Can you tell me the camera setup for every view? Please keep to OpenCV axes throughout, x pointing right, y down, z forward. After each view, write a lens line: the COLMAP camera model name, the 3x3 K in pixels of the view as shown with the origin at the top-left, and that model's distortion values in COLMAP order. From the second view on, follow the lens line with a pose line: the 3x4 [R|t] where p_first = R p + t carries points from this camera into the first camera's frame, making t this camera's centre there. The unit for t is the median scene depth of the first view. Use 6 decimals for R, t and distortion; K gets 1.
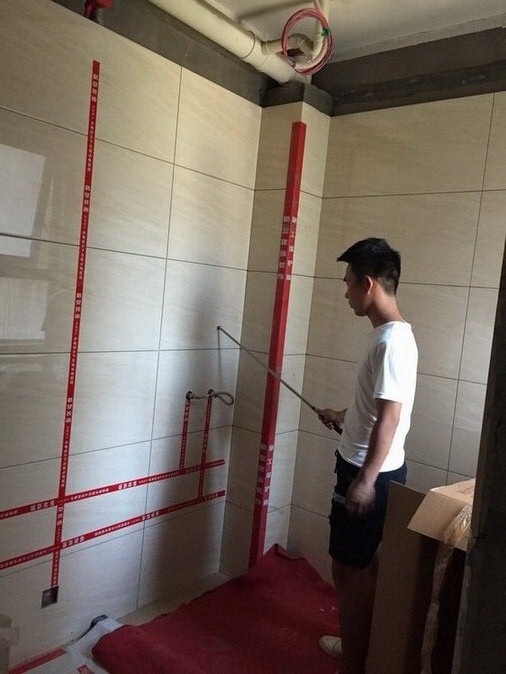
lens RADIAL K [[578.1, 0, 265.4], [0, 578.1, 322.8], [0, 0, 1]] dist [0.056999, -0.094160]
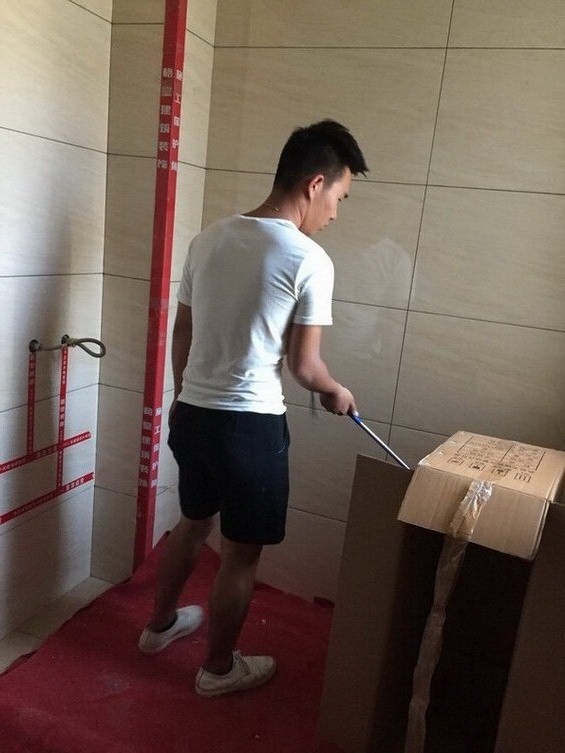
lens RADIAL K [[645.8, 0, 286.8], [0, 645.8, 374.7], [0, 0, 1]] dist [0.056999, -0.094160]
pose [[0.953501, -0.058954, 0.295567, -0.074784], [-0.001116, 0.979985, 0.199069, 0.009476], [-0.301387, -0.190142, 0.934351, 0.207216]]
